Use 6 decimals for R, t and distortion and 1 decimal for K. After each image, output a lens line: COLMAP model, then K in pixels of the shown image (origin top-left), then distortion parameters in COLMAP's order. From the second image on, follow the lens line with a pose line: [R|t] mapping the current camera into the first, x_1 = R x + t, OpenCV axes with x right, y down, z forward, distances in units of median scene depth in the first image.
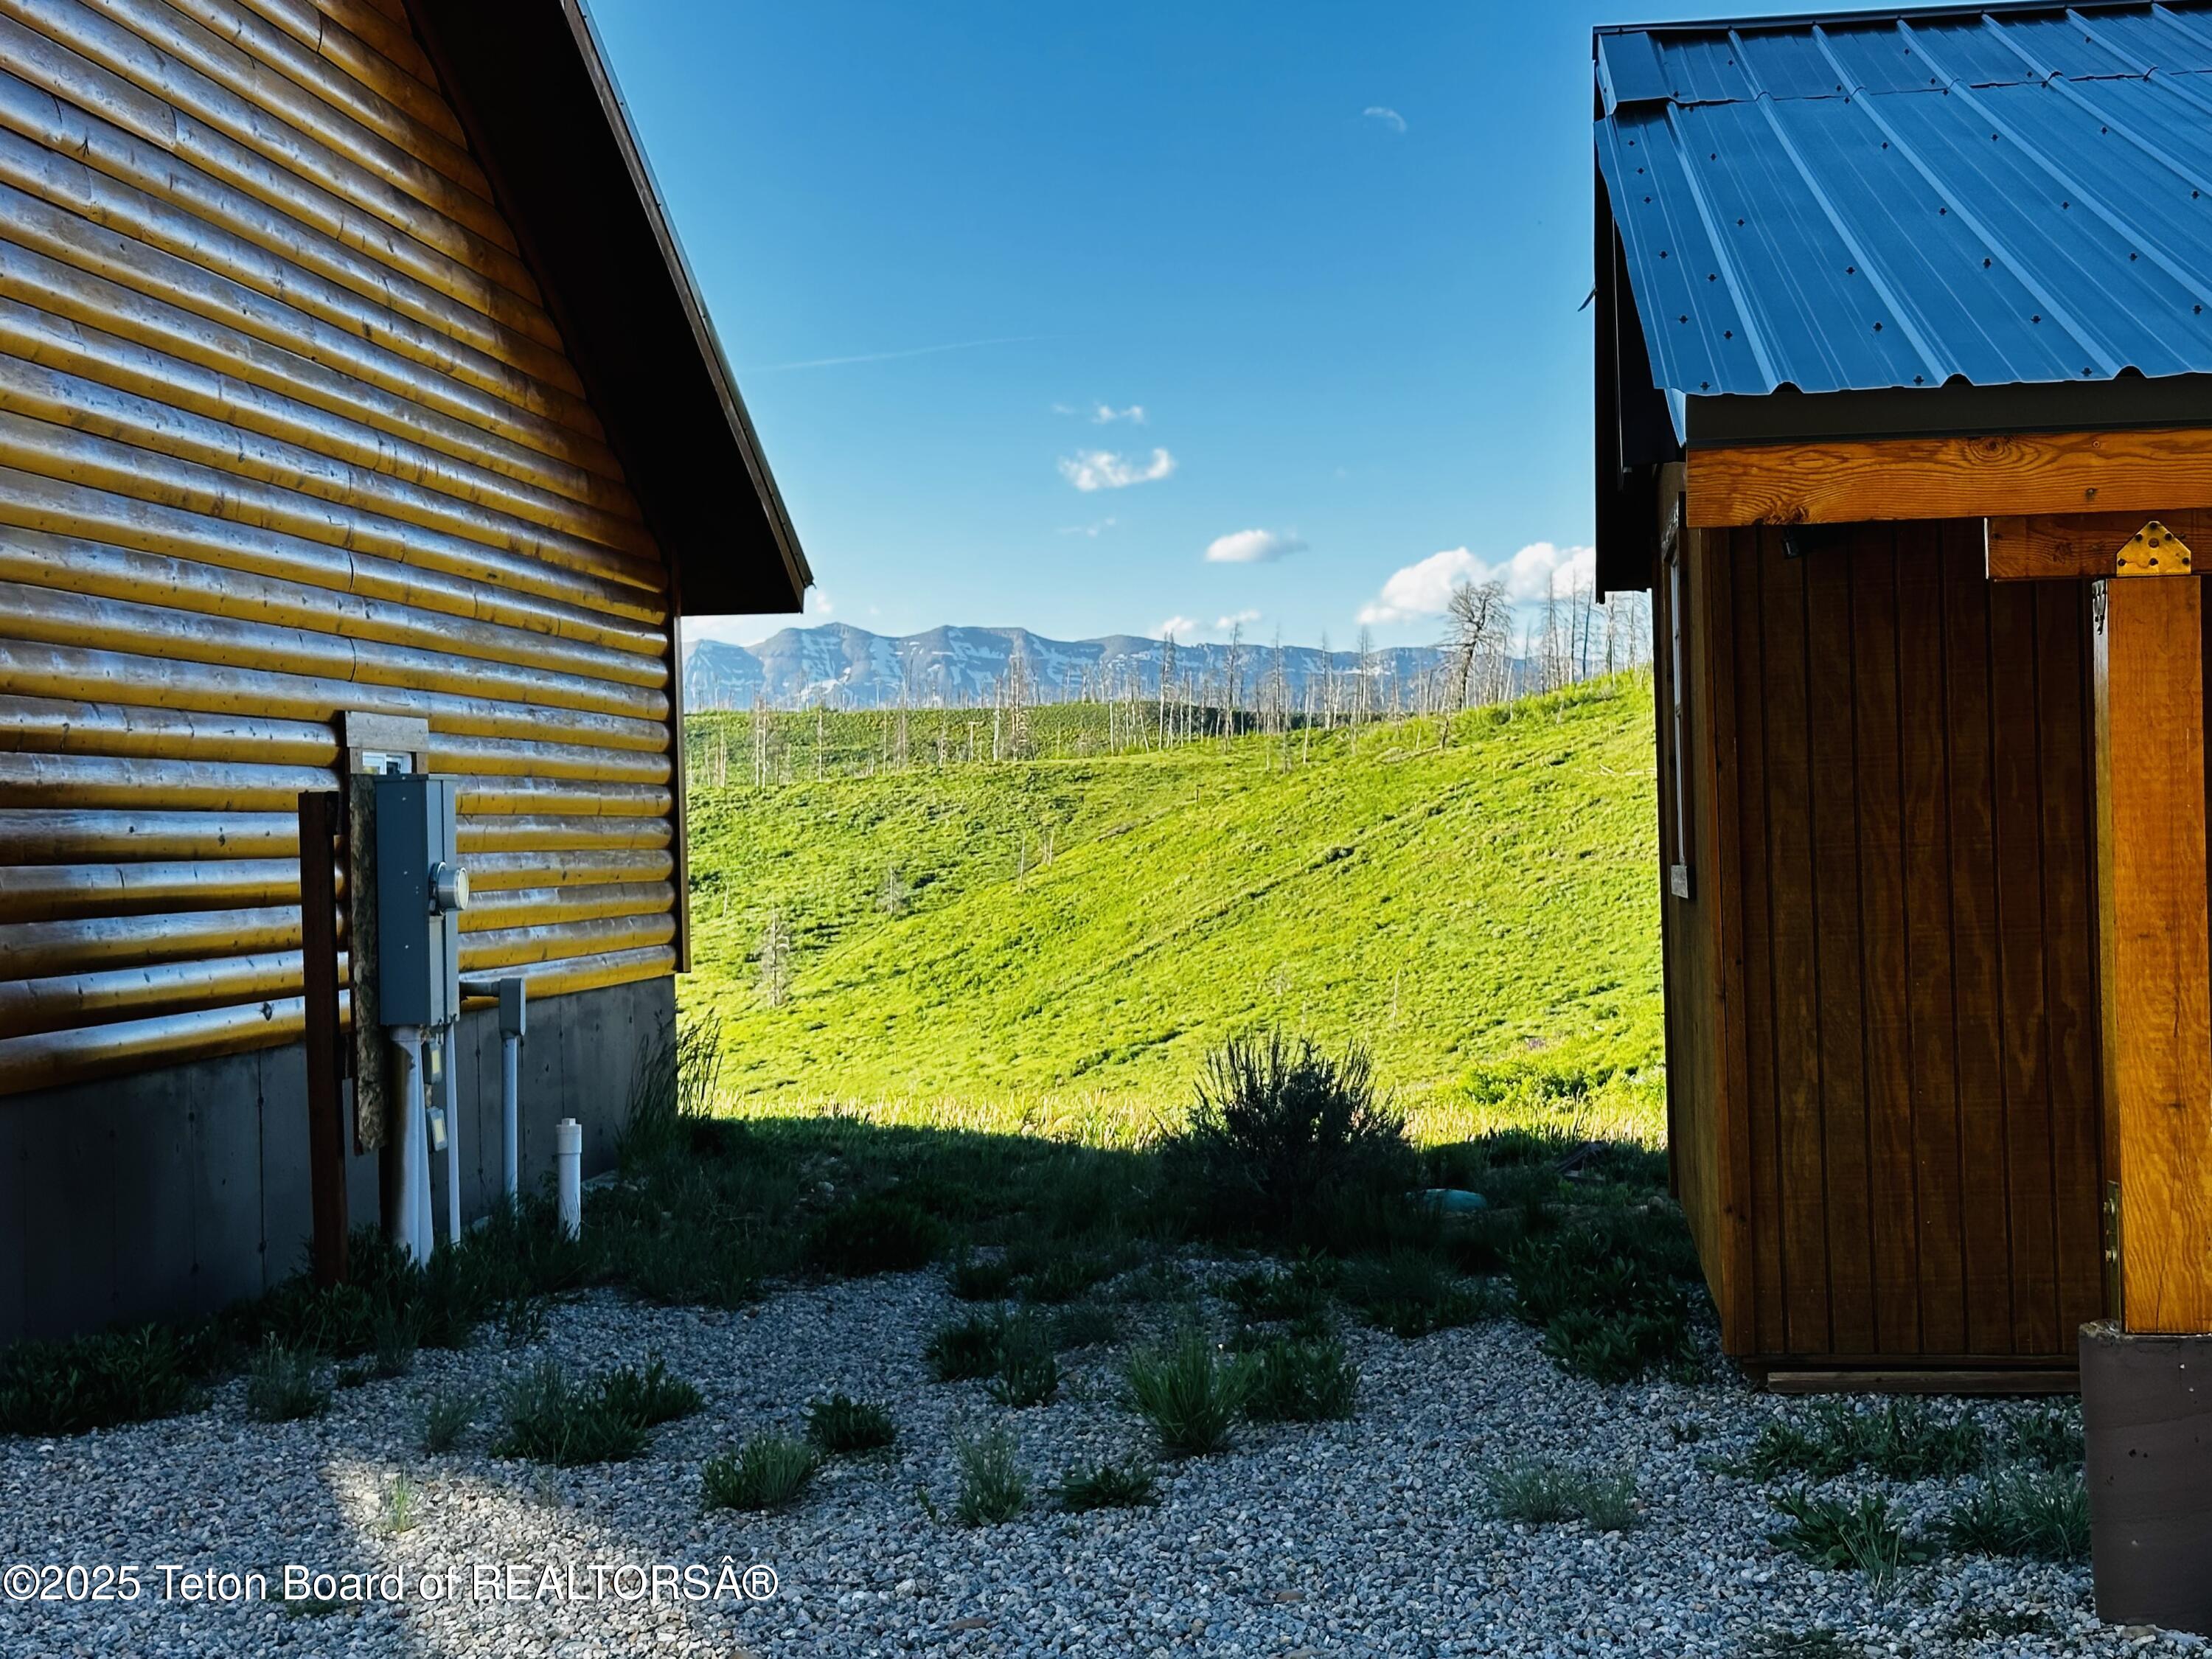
lens RADIAL K [[3293.2, 0, 1106.4], [0, 3293.2, 826.1], [0, 0, 1]] dist [0.152765, 0.000000]
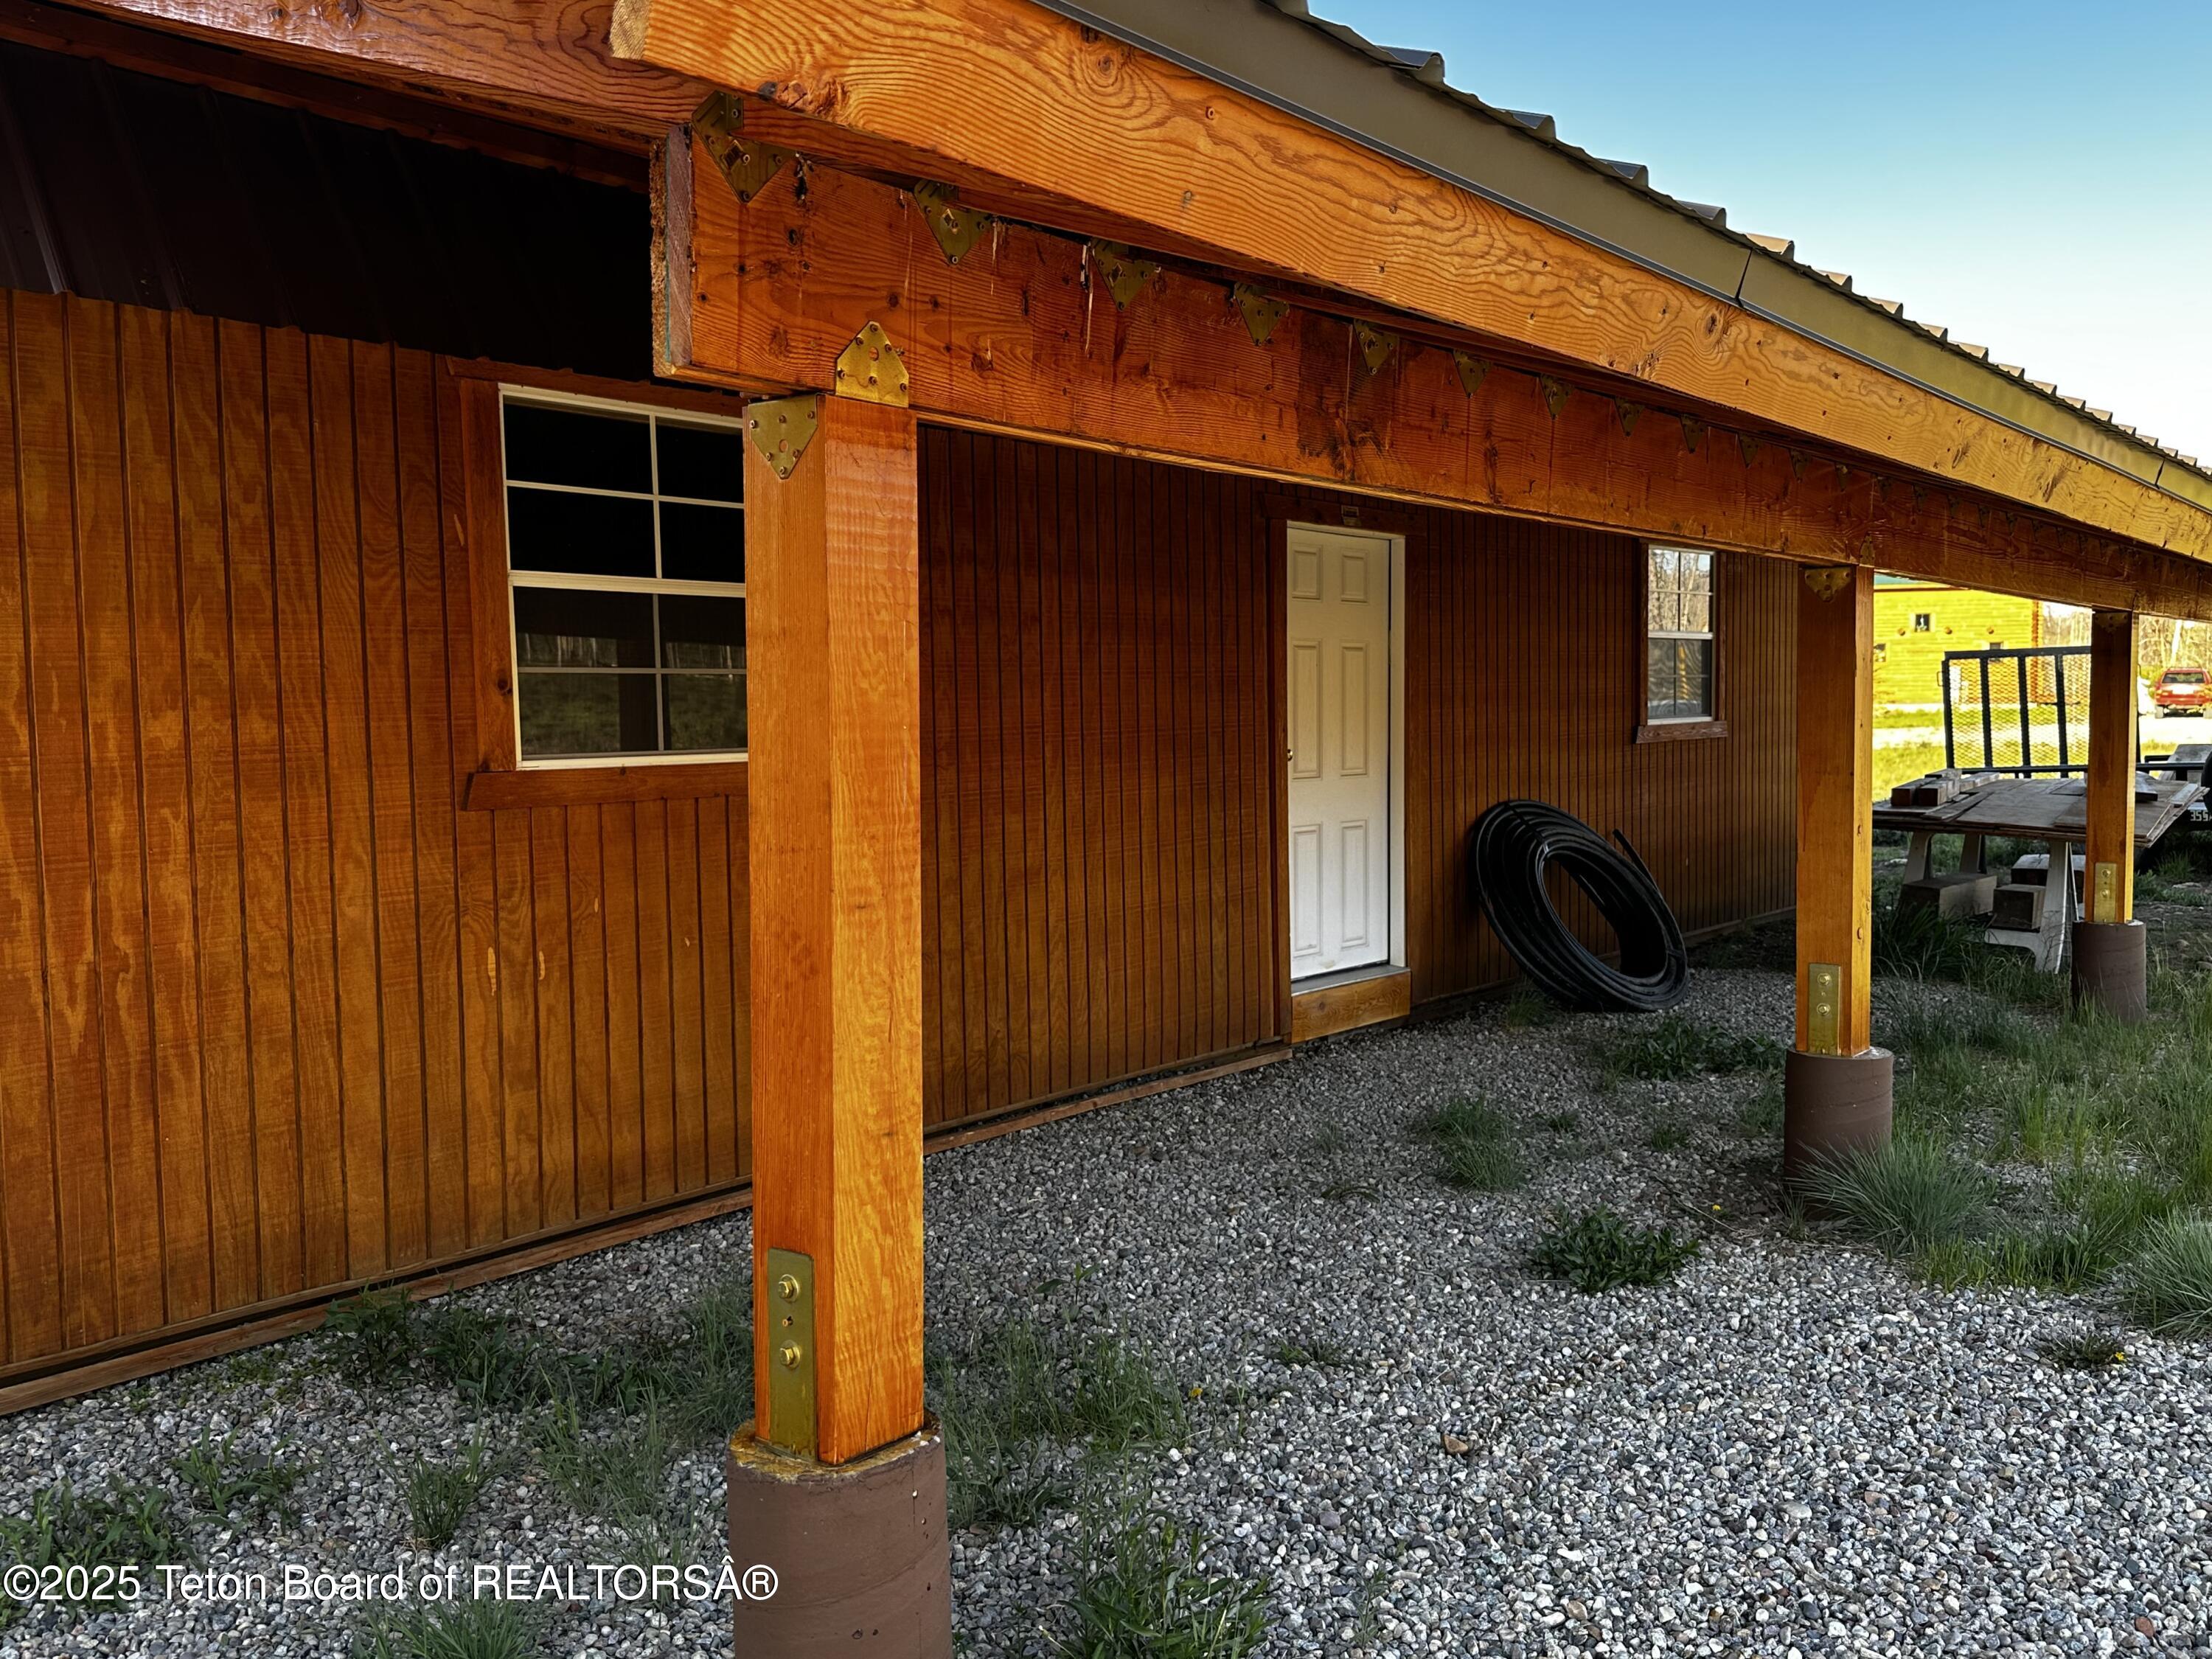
lens RADIAL K [[1907.2, 0, 1099.4], [0, 1907.2, 835.6], [0, 0, 1]] dist [0.077241, -0.015972]
pose [[0.544344, -0.031380, 0.838275, -0.004777], [-0.007550, 0.999076, 0.042302, -0.000149], [-0.838828, -0.029356, 0.543605, 0.652278]]
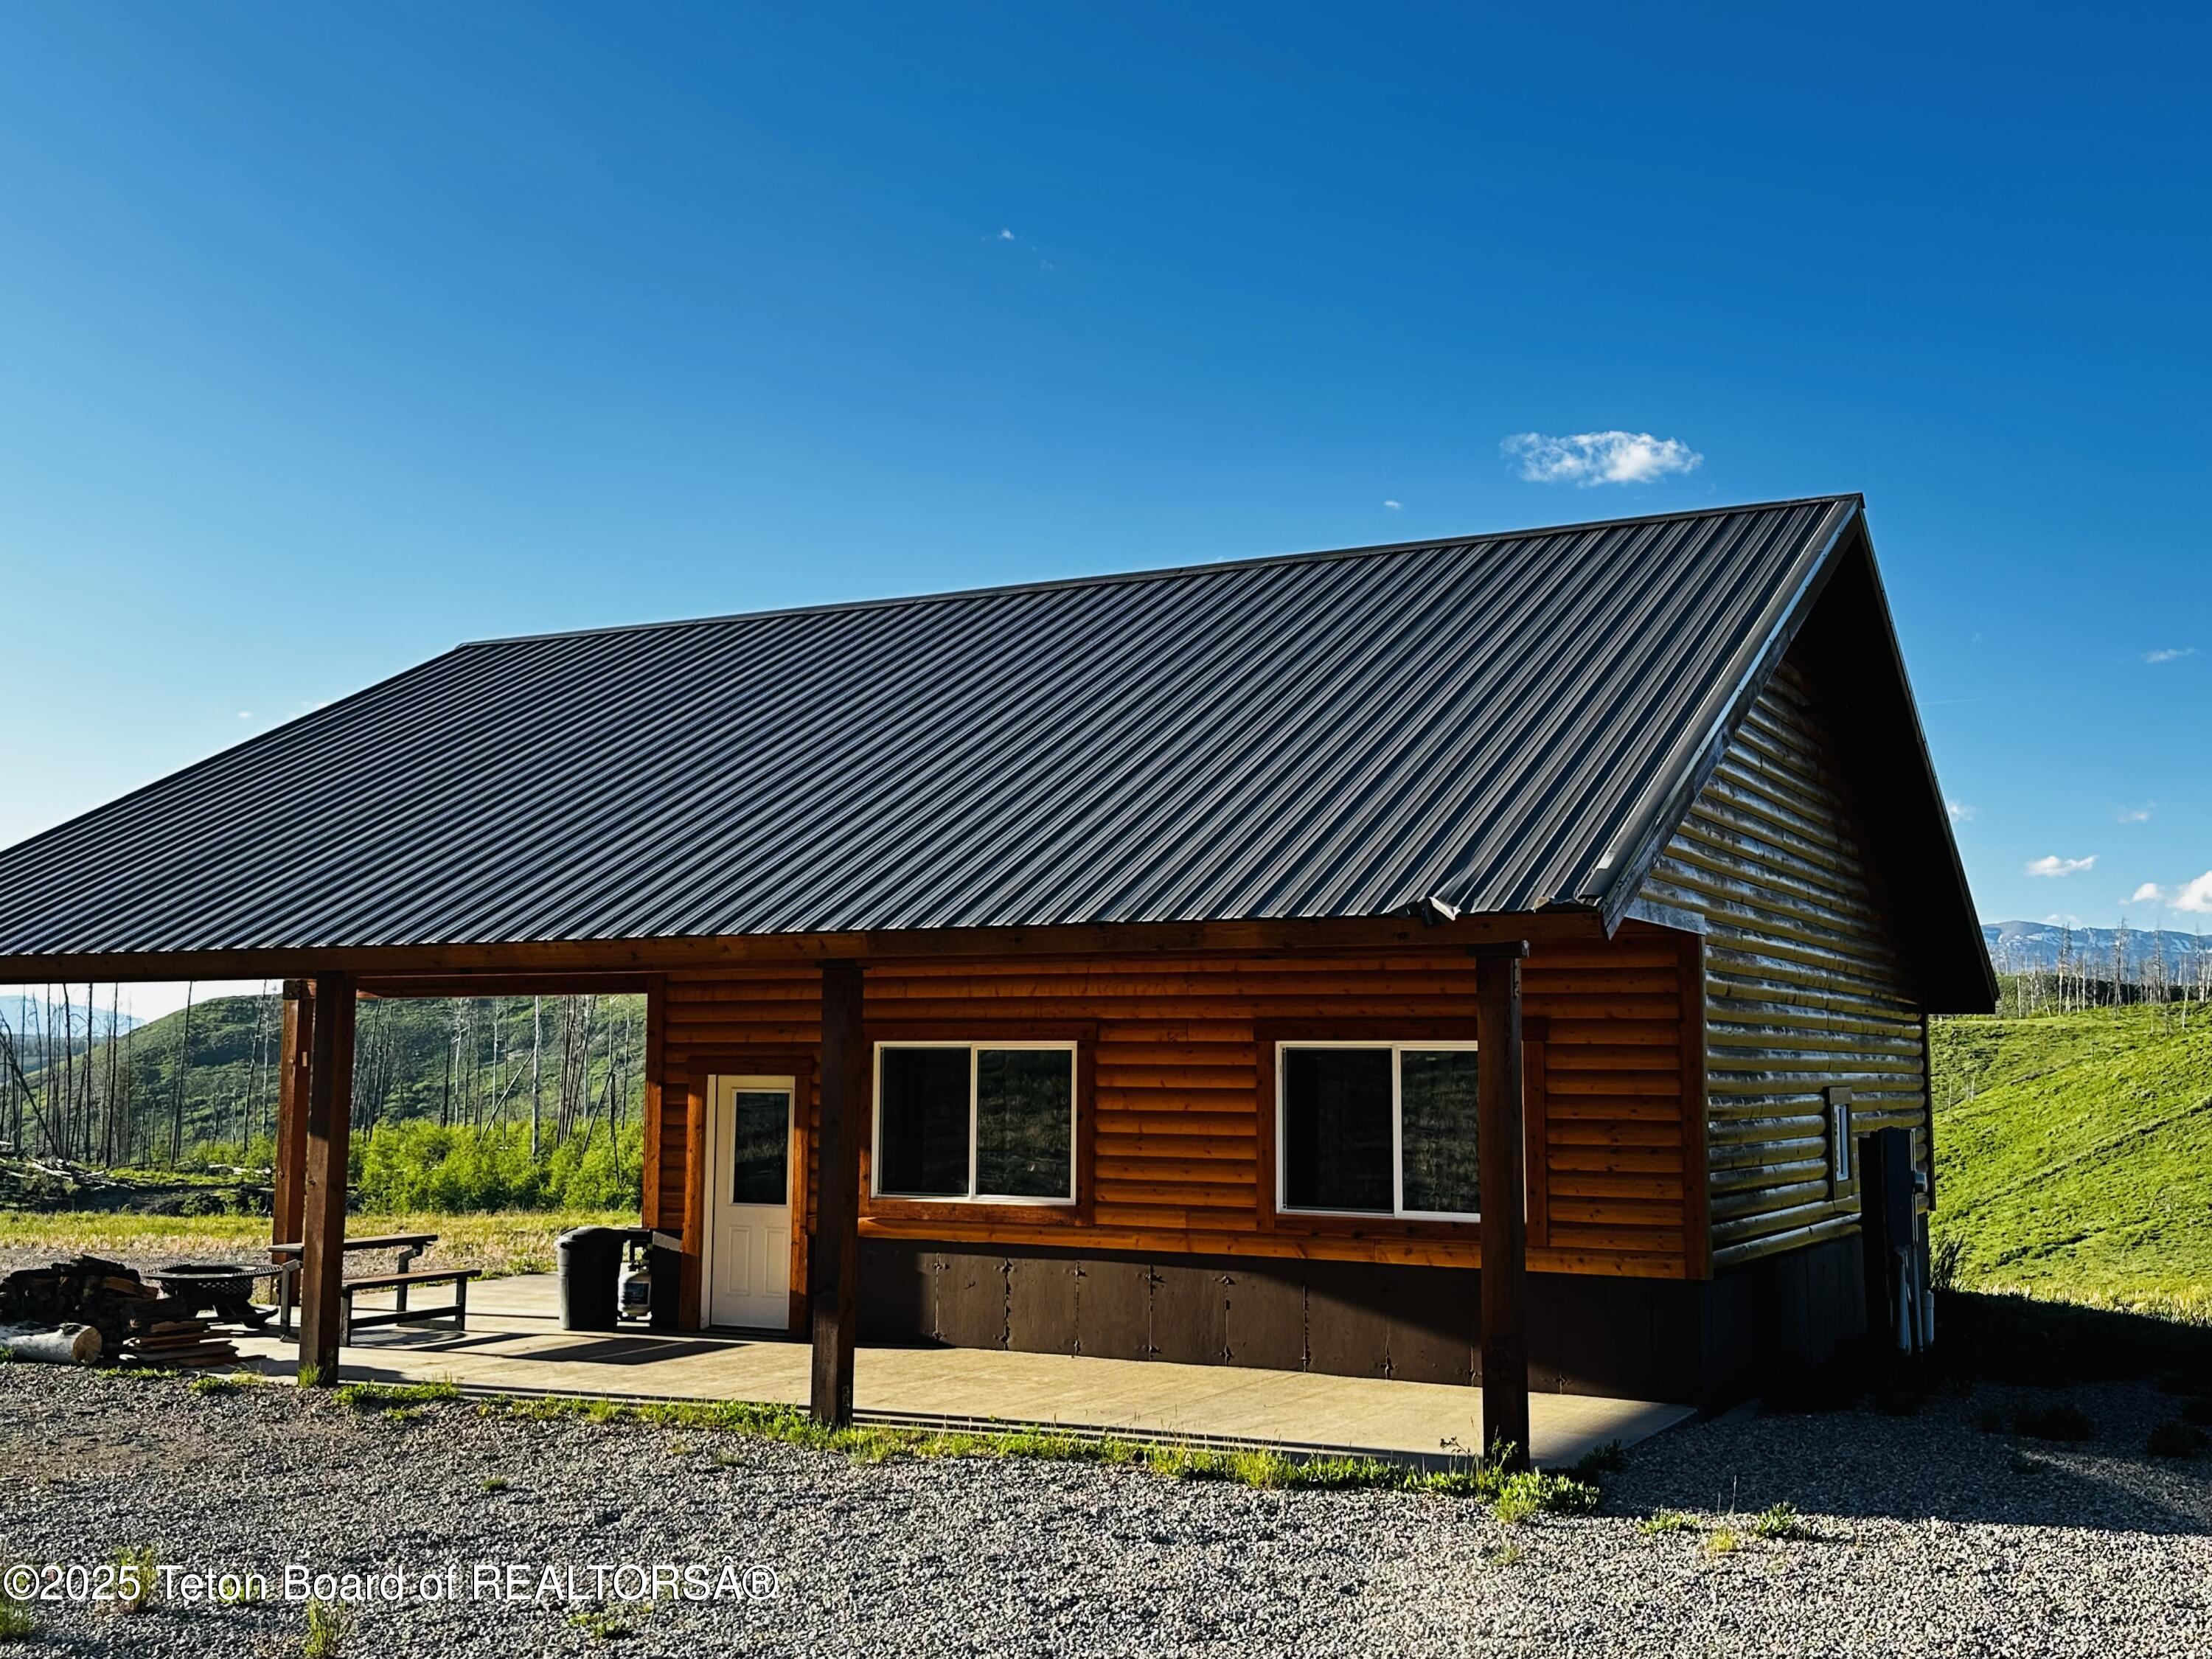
lens RADIAL K [[2376.9, 0, 1105.0], [0, 2376.9, 819.9], [0, 0, 1]] dist [0.019861, 0.000000]
pose [[0.935640, -0.009077, -0.352839, -0.004721], [-0.025832, 0.995227, -0.094104, -0.001875], [0.352009, 0.097162, 0.930940, -0.022574]]
